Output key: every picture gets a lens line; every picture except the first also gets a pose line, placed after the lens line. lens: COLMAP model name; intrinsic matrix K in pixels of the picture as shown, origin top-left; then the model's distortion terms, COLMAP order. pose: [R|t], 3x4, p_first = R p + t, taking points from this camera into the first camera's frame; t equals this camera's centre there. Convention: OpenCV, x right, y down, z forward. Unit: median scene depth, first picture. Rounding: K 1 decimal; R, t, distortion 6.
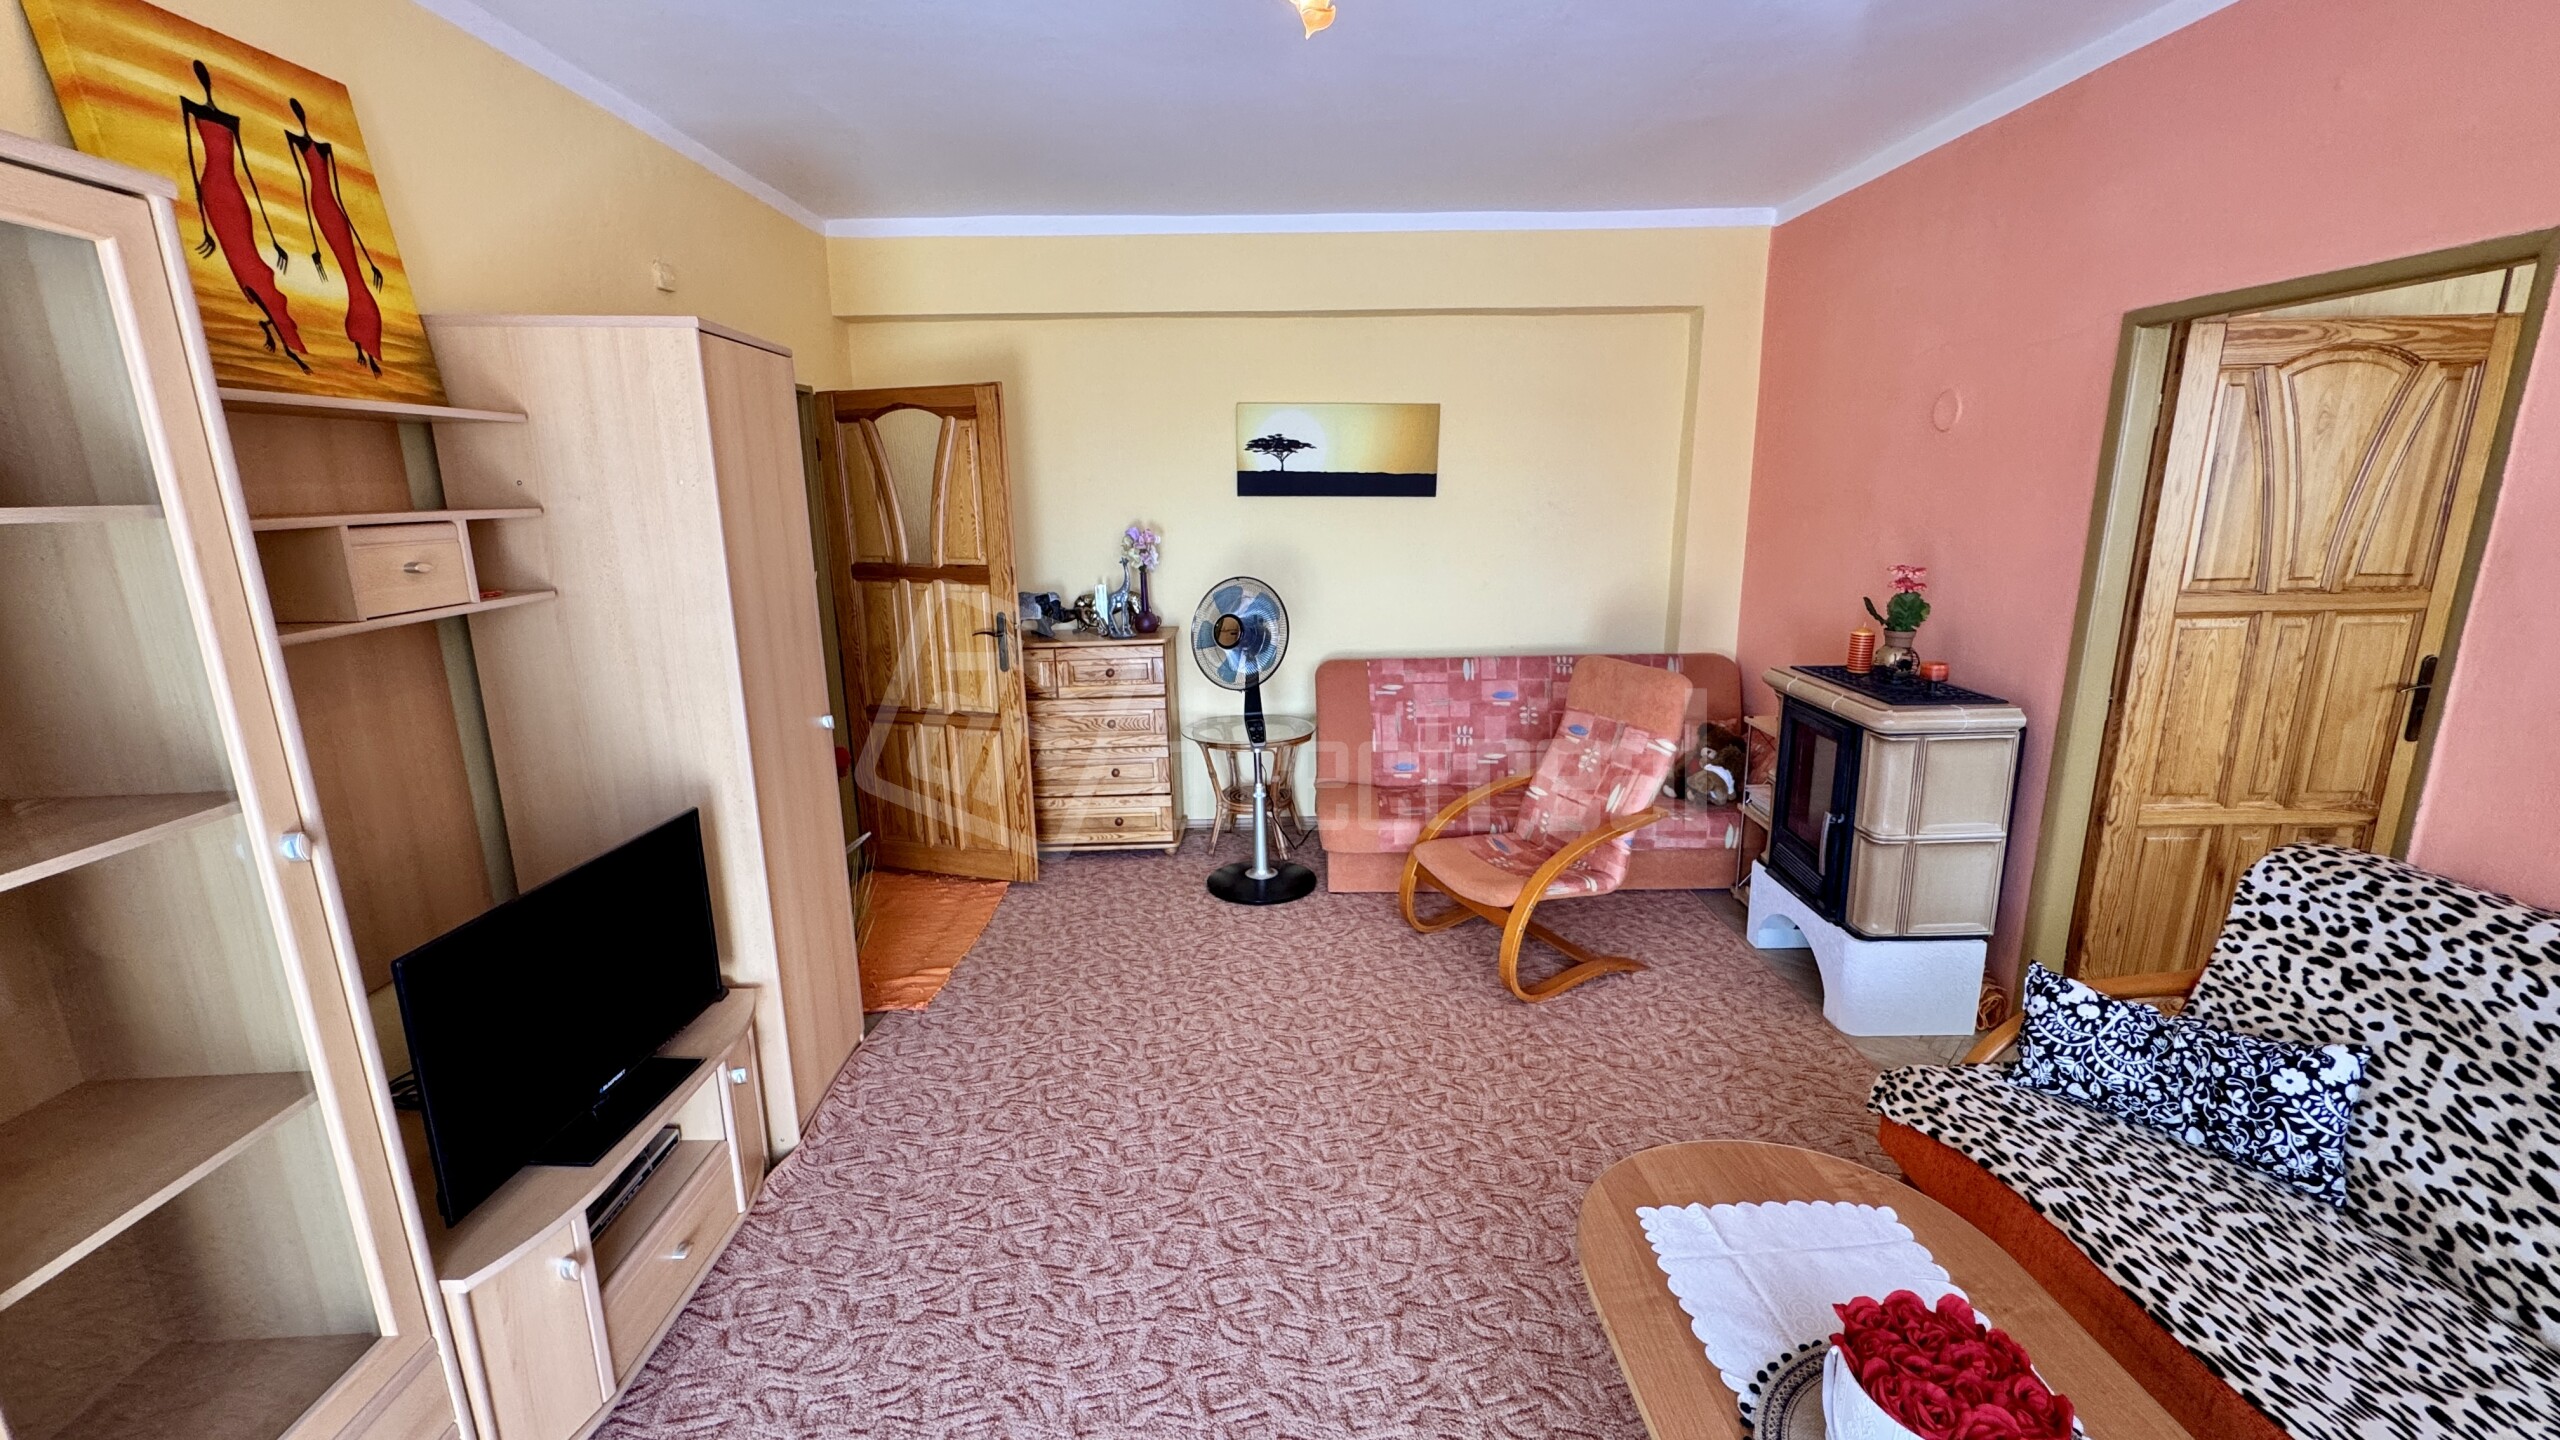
lens RADIAL K [[1023.6, 0, 1278.7], [0, 1023.6, 720.4], [0, 0, 1]] dist [-0.002889, 0.000166]
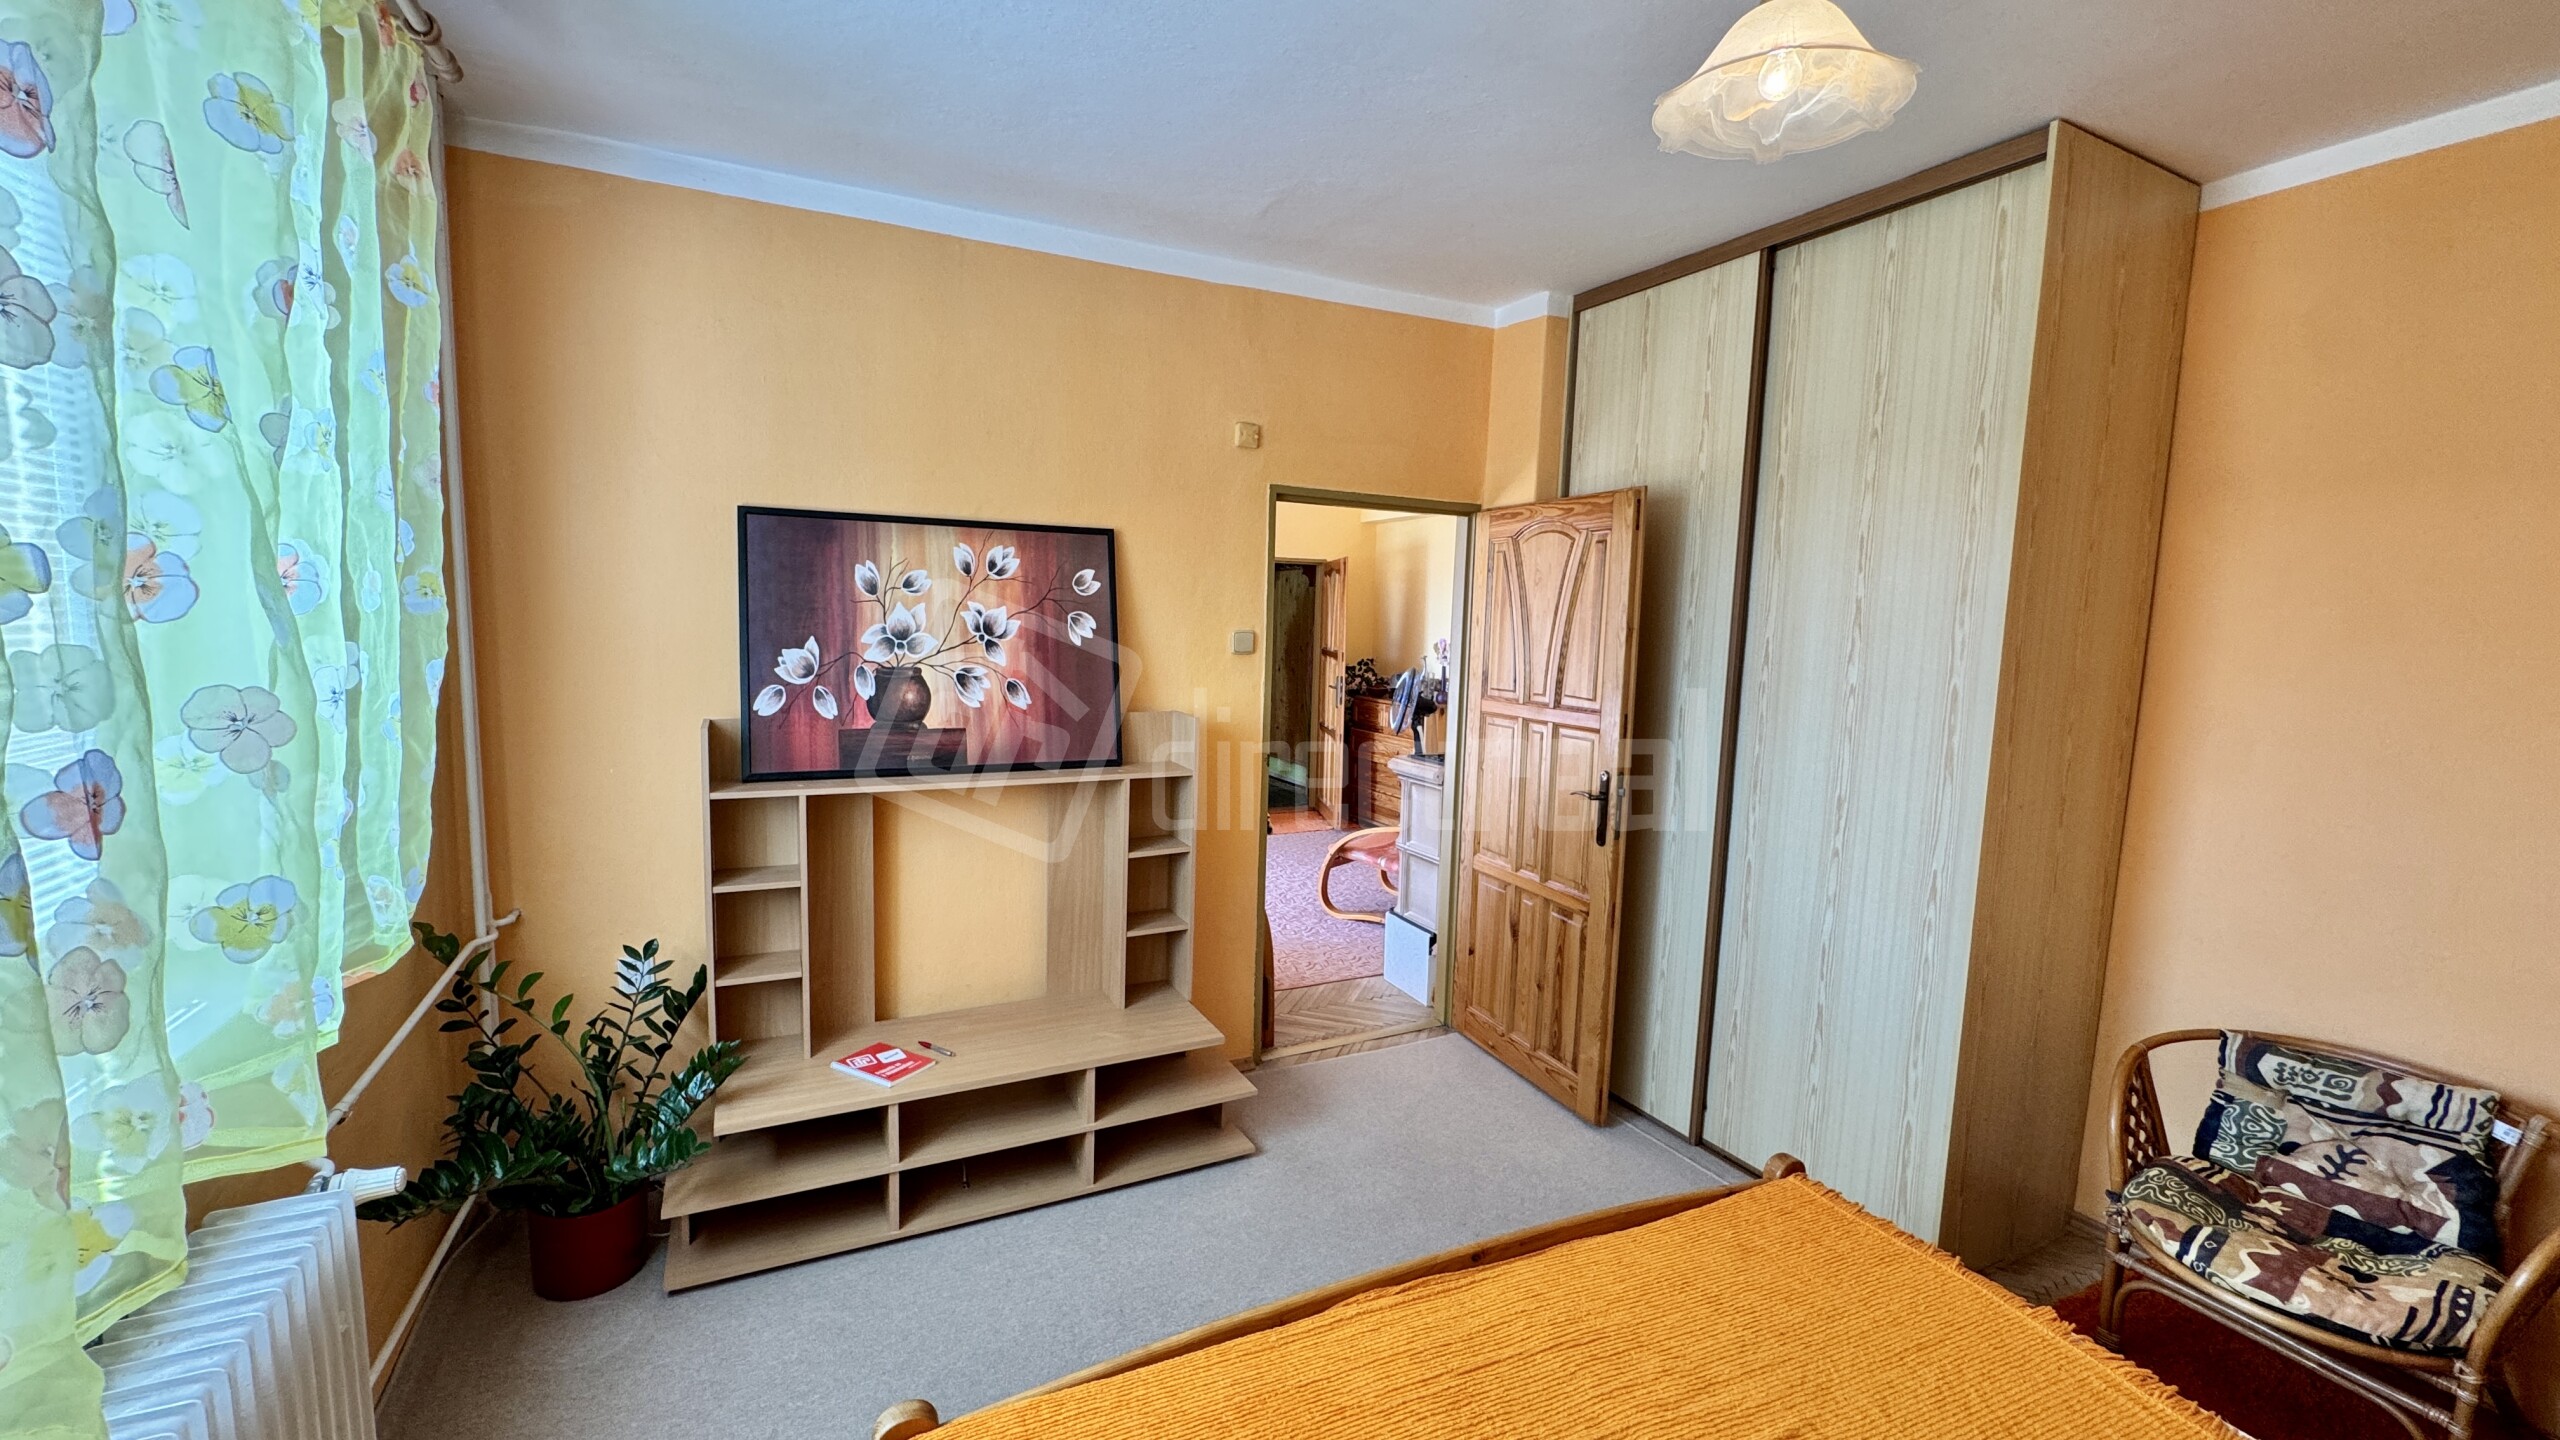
lens RADIAL K [[1023.6, 0, 1278.7], [0, 1023.6, 720.4], [0, 0, 1]] dist [-0.002889, 0.000166]
pose [[0.423420, 0.120335, -0.897906, 2.912071], [-0.236018, 0.971565, 0.018909, -0.078369], [0.874649, 0.203916, 0.439781, 0.219821]]
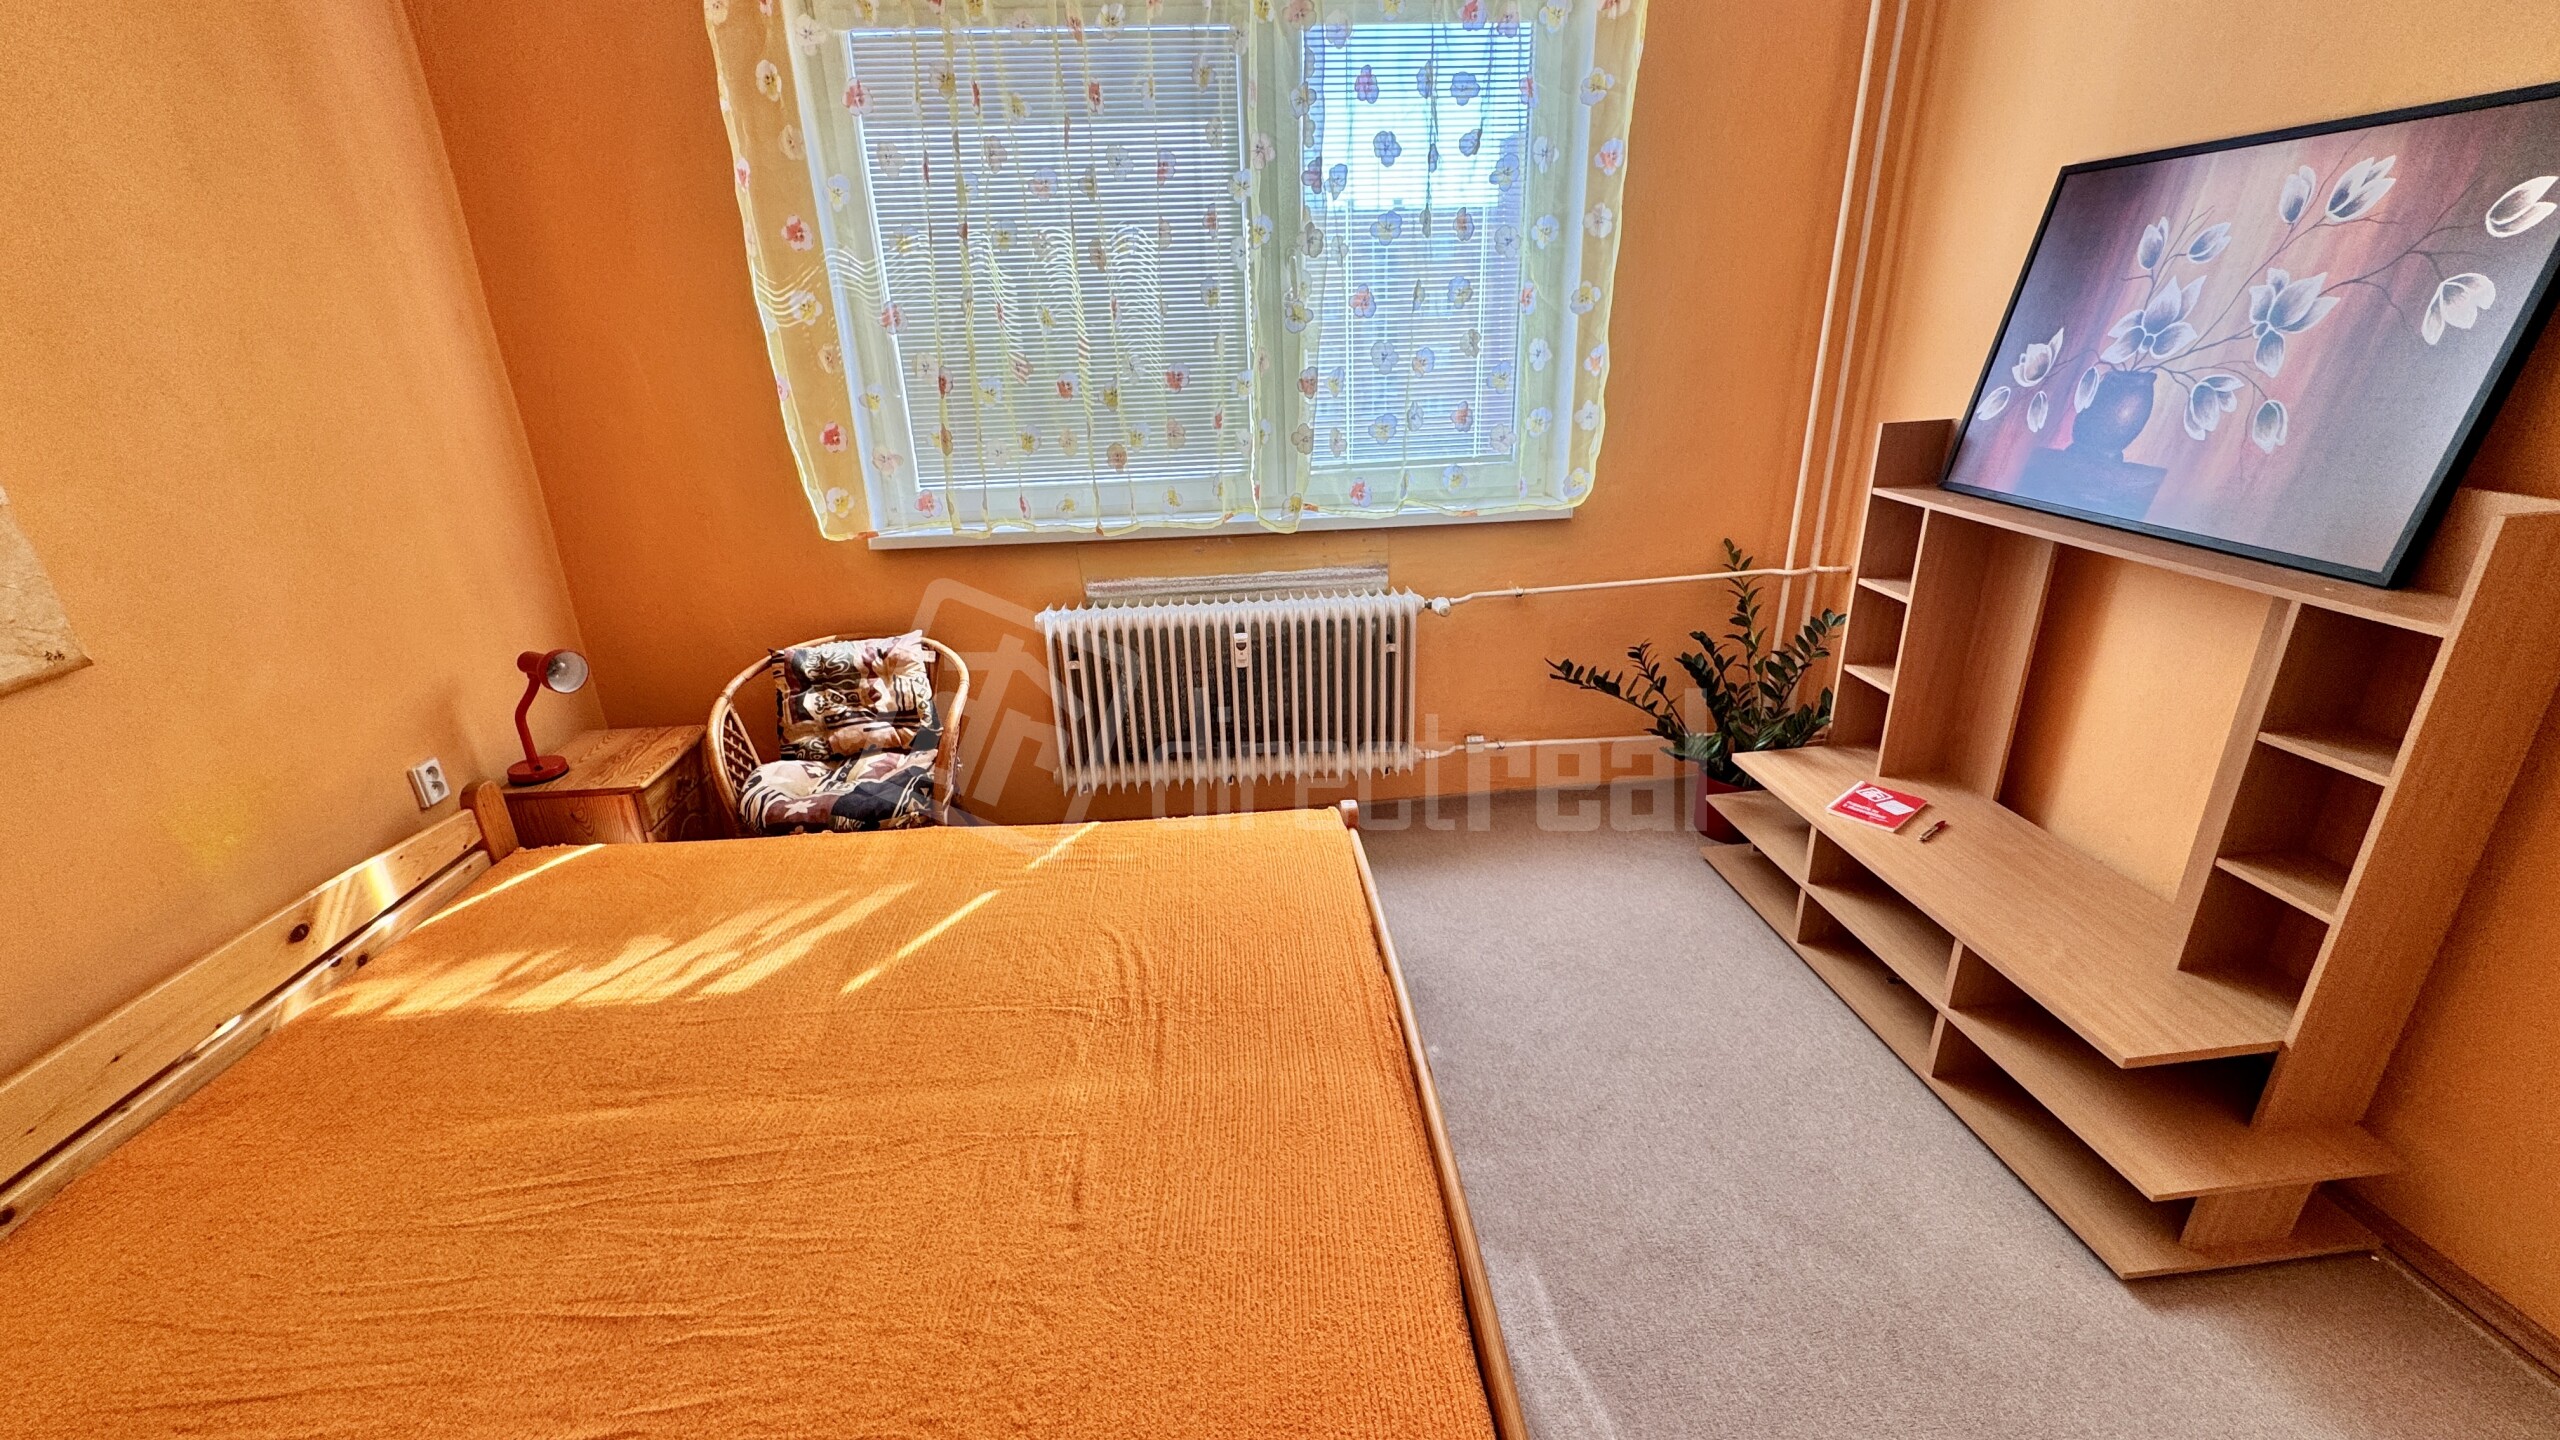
lens RADIAL K [[1029.6, 0, 1276.6], [0, 1029.6, 719.4], [0, 0, 1]] dist [-0.000086, -0.000178]
pose [[-0.997074, 0.063540, -0.042491, 2.302472], [0.028362, 0.823734, 0.566267, -0.347440], [0.070982, 0.563405, -0.823126, 1.465862]]
